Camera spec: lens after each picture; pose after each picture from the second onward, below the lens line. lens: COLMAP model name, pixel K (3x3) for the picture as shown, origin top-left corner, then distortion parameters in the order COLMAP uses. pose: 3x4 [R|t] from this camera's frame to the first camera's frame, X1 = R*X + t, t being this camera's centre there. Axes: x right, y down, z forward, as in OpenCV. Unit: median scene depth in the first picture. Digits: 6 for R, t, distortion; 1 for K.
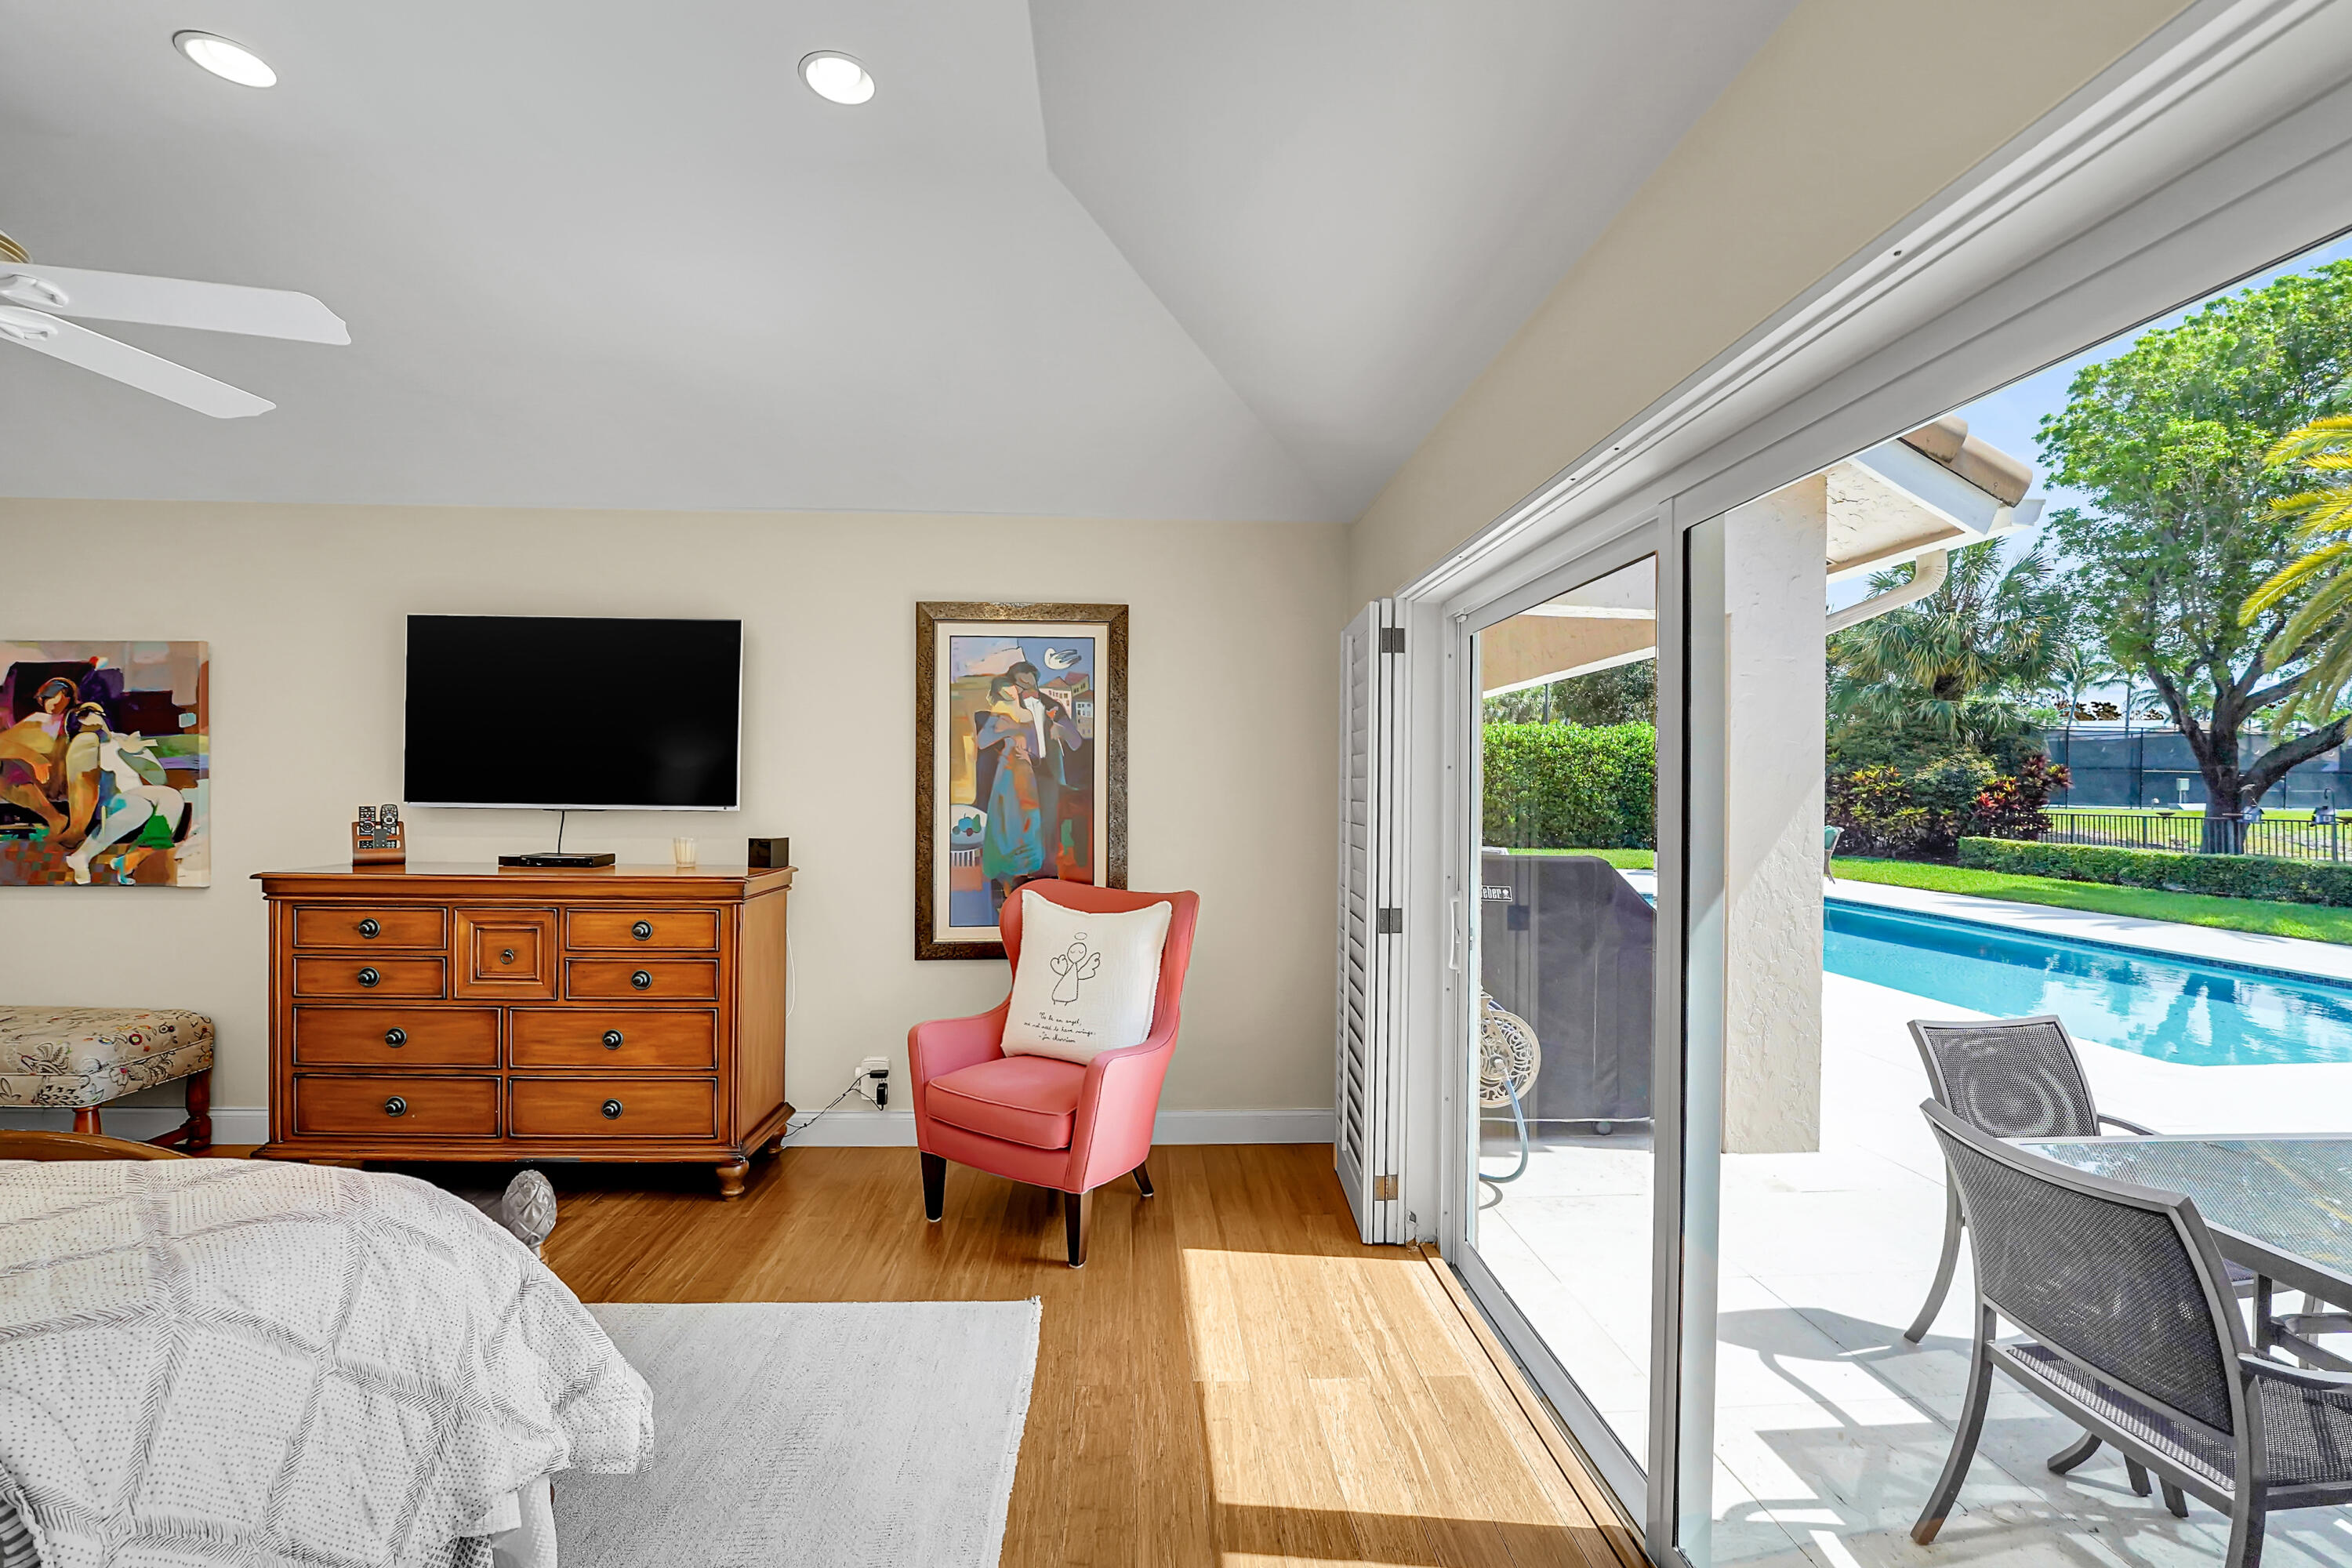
lens RADIAL K [[975.4, 0, 1165.5], [0, 975.4, 788.5], [0, 0, 1]] dist [-0.016543, 0.000243]
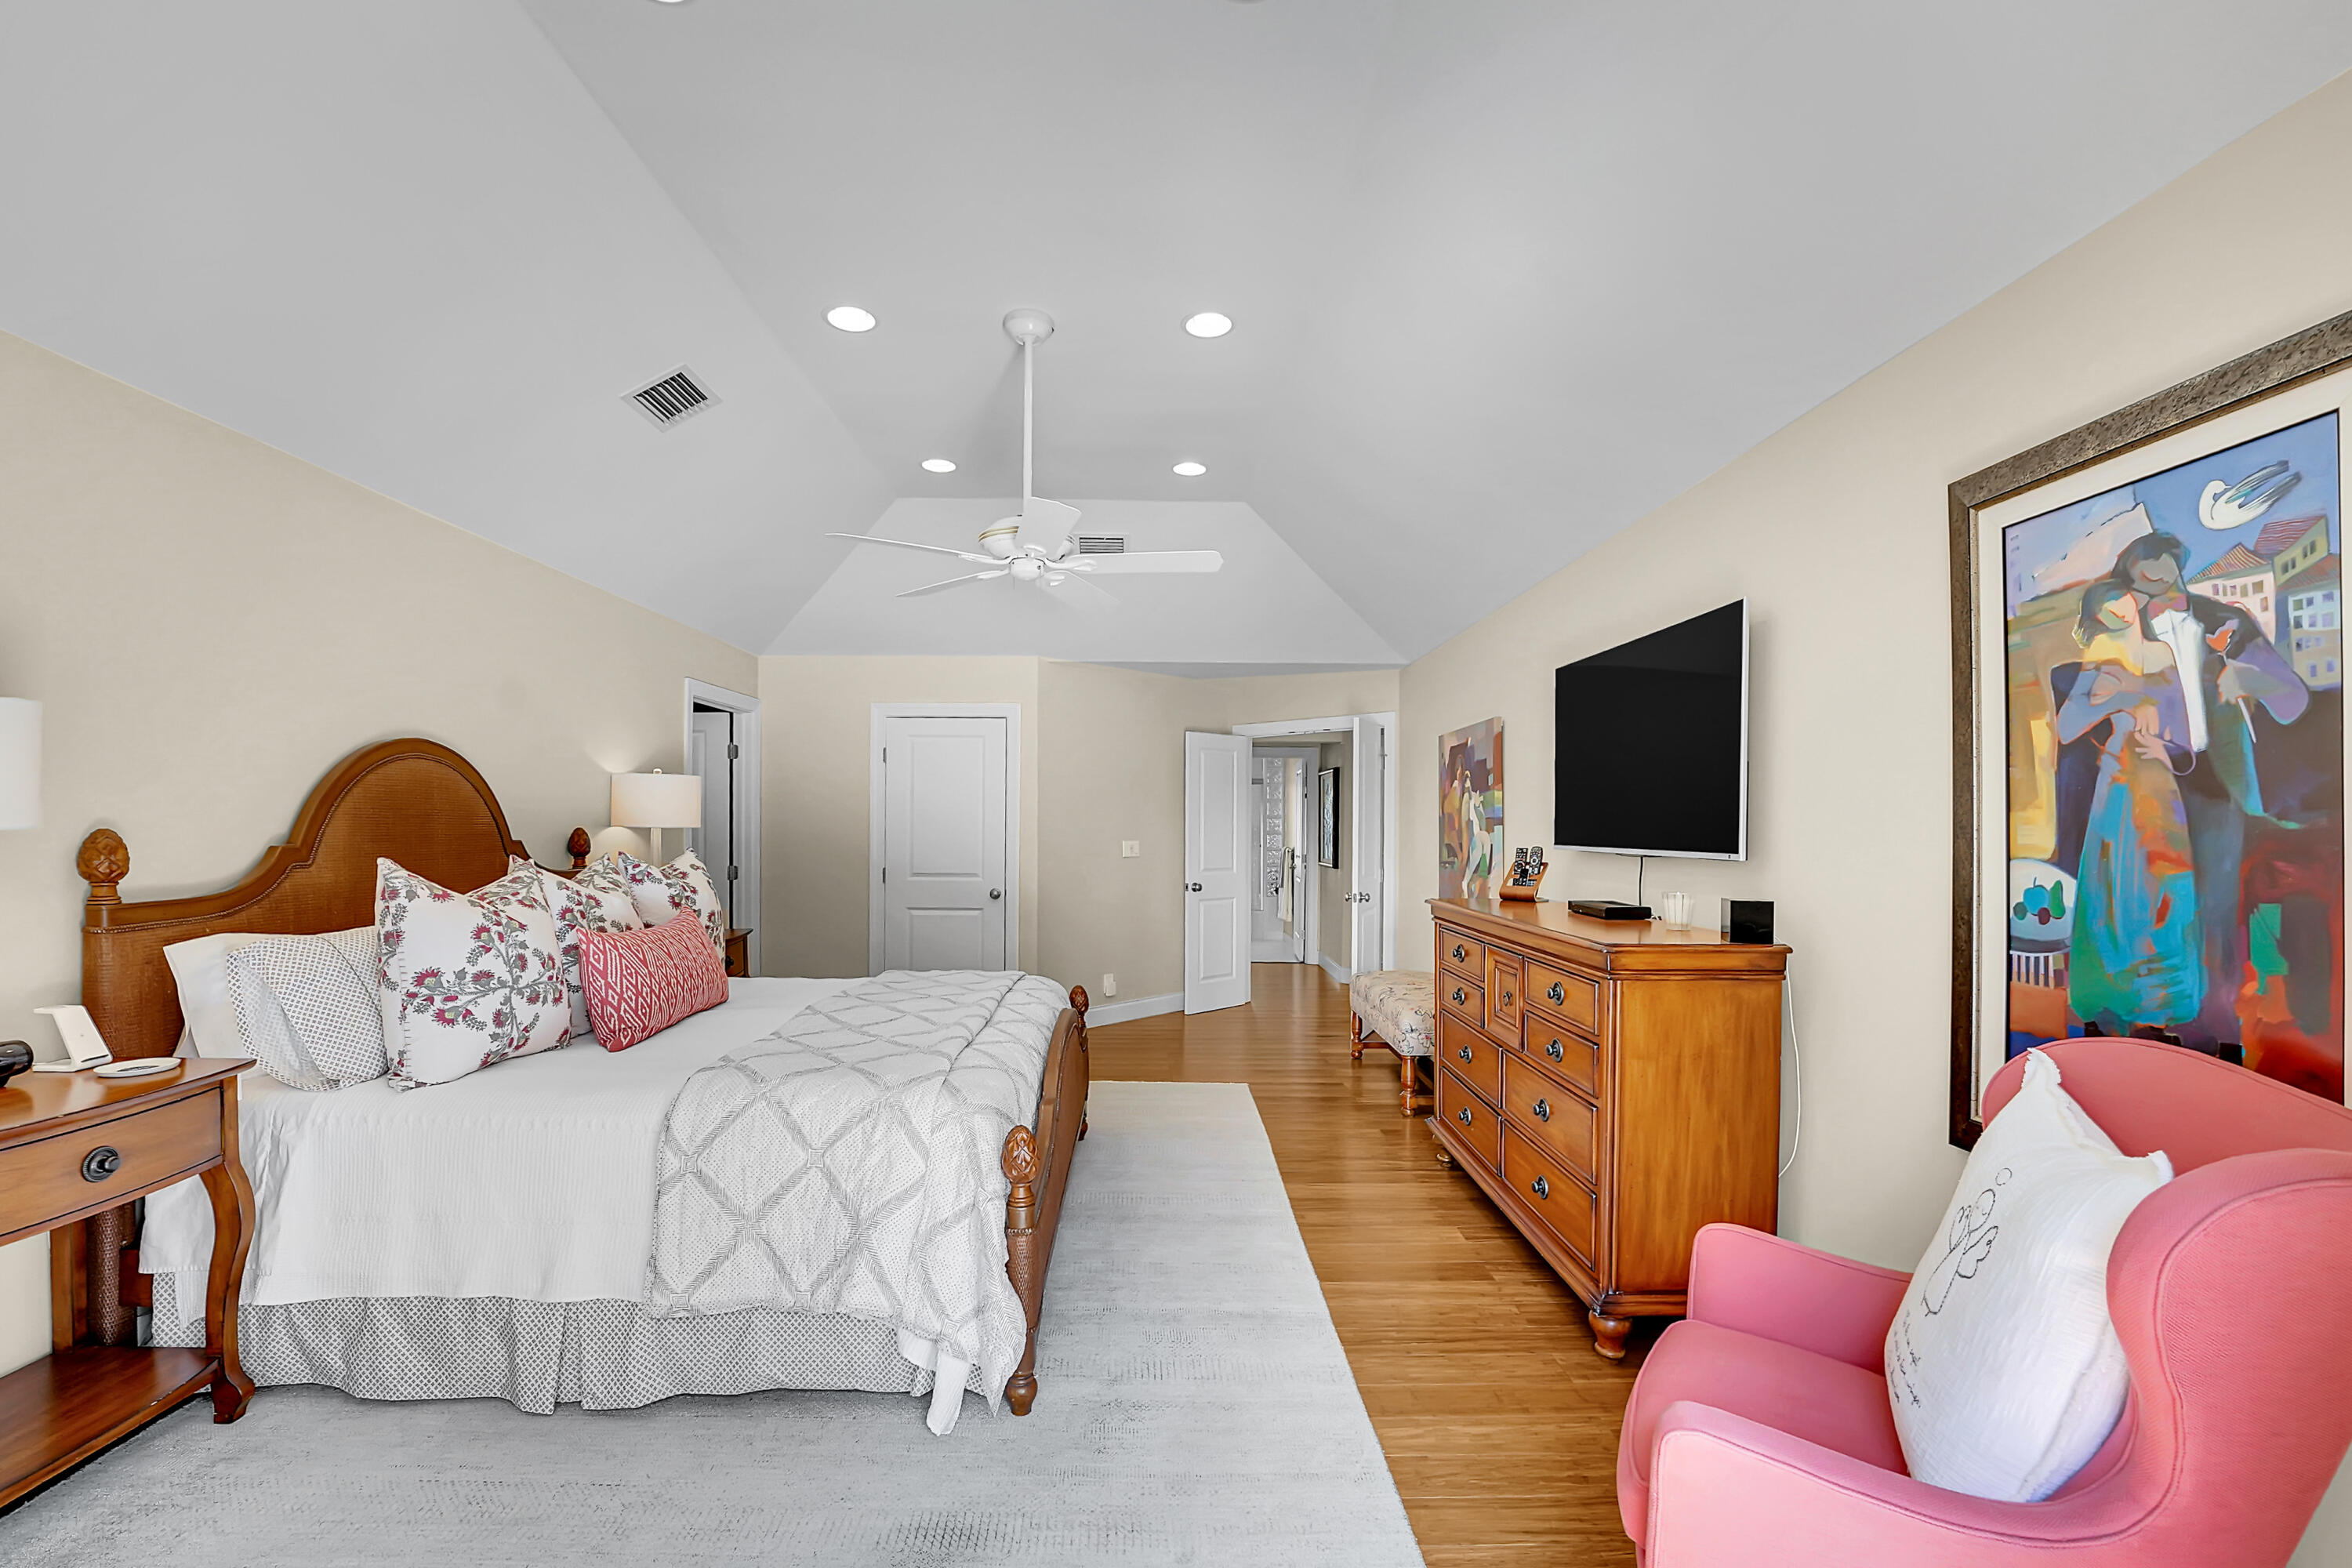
lens RADIAL K [[998.9, 0, 1171.1], [0, 998.9, 823.2], [0, 0, 1]] dist [-0.001932, -0.000204]
pose [[-0.033679, -0.013433, -0.999342, 0.332483], [-0.001980, 0.999909, -0.013374, 0.006211], [0.999431, 0.001528, -0.033703, 0.618474]]
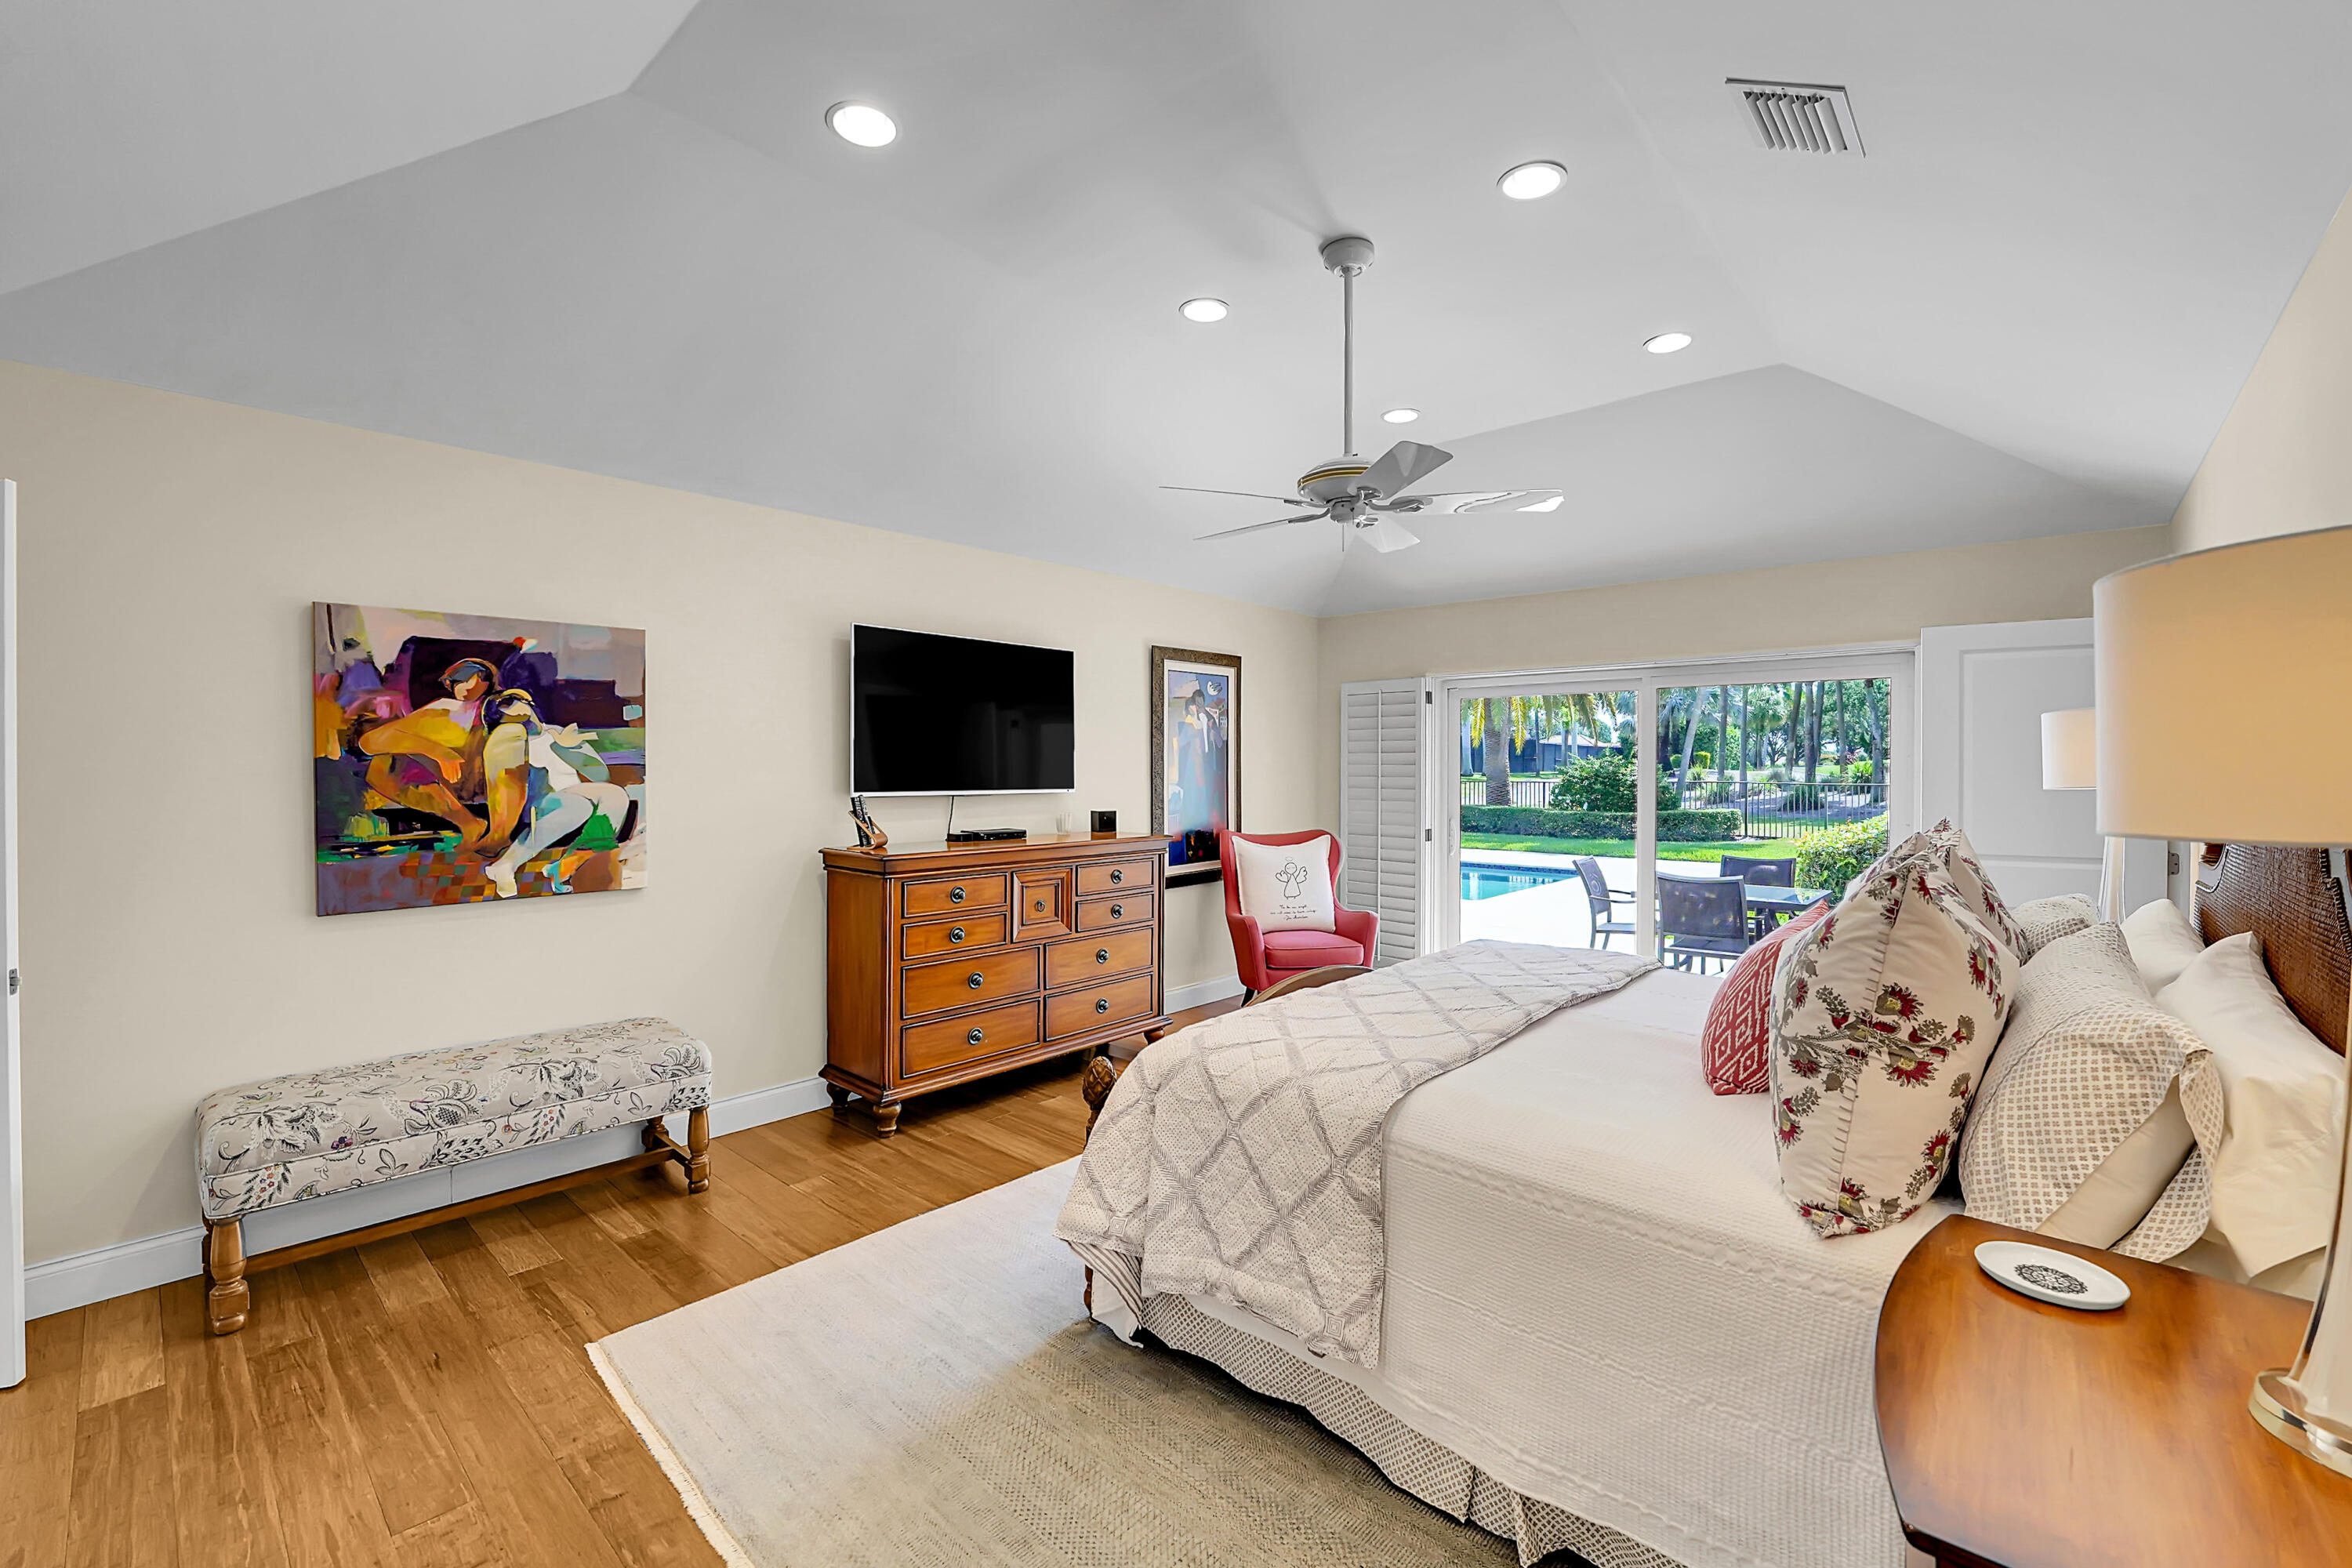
lens RADIAL K [[958.4, 0, 1188.9], [0, 958.4, 792.6], [0, 0, 1]] dist [-0.022343, 0.000876]
pose [[0.706797, -0.028477, 0.706843, -1.300561], [0.009103, 0.999473, 0.031164, -0.016714], [-0.707358, -0.015593, 0.706683, -0.051622]]
